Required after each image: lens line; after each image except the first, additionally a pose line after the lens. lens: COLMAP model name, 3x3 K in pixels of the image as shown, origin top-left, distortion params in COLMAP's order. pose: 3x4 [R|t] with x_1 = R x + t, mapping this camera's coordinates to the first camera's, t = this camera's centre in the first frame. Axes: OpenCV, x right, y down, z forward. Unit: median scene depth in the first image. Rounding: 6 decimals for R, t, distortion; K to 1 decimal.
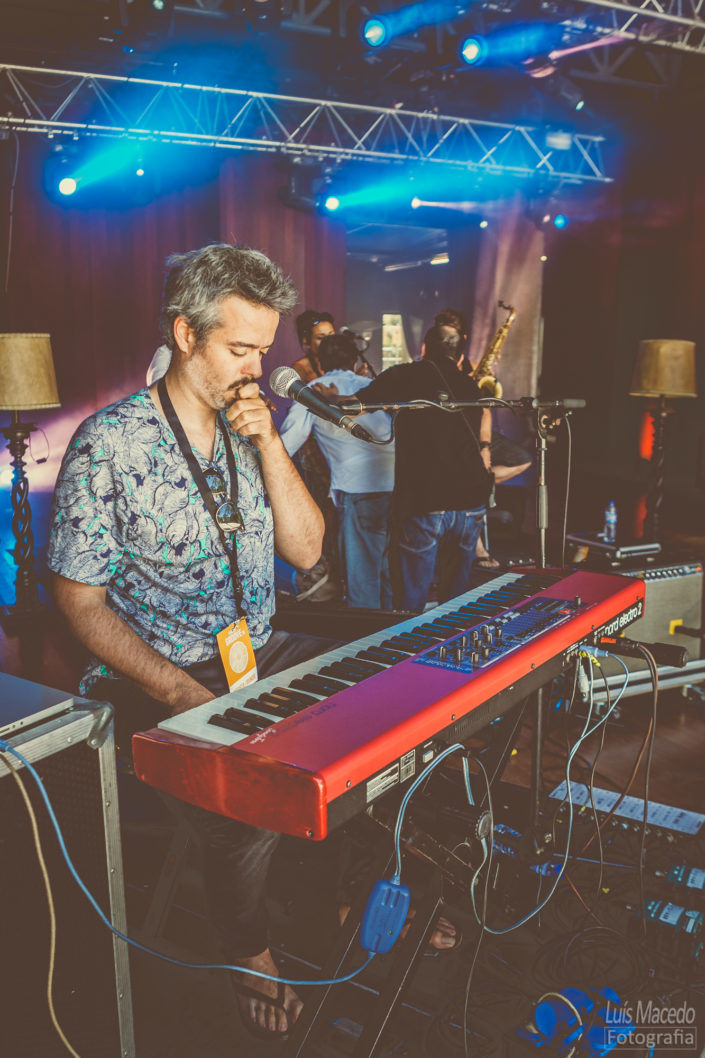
lens RADIAL K [[783.8, 0, 352.2], [0, 783.8, 569.7], [0, 0, 1]] dist [-0.041711, 0.000546]
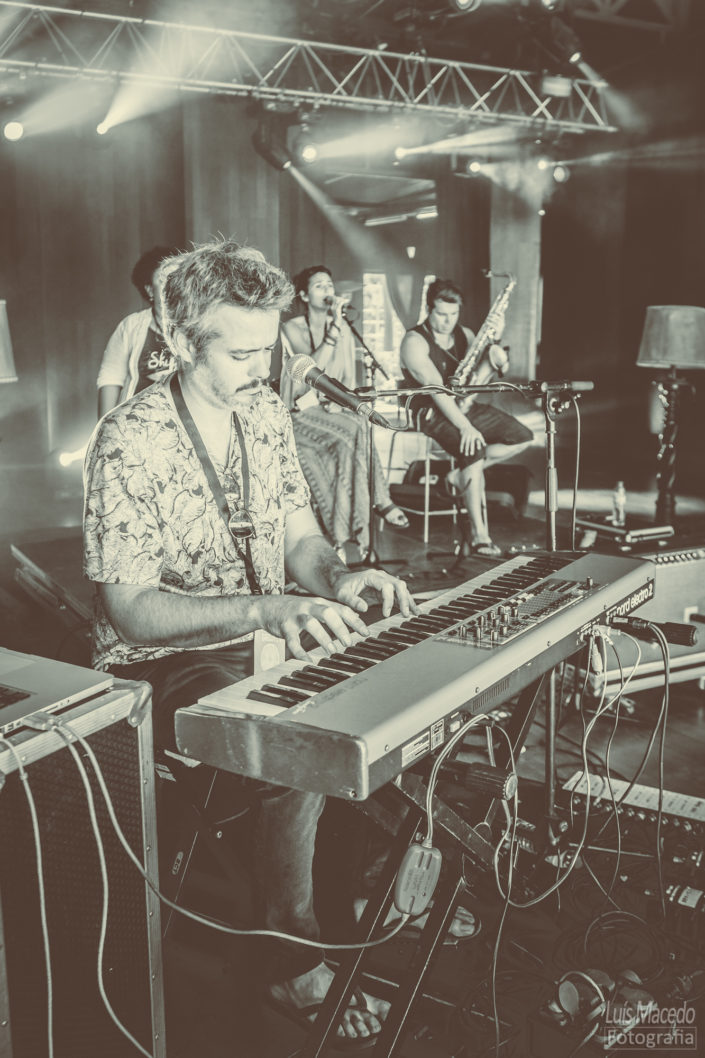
lens RADIAL K [[958.4, 0, 354.2], [0, 958.4, 532.4], [0, 0, 1]] dist [-0.023848, 0.015110]
pose [[0.998732, -0.008790, 0.049569, -0.063074], [0.010412, 0.999415, -0.032564, 0.010318], [-0.049253, 0.033038, 0.998240, -0.185058]]
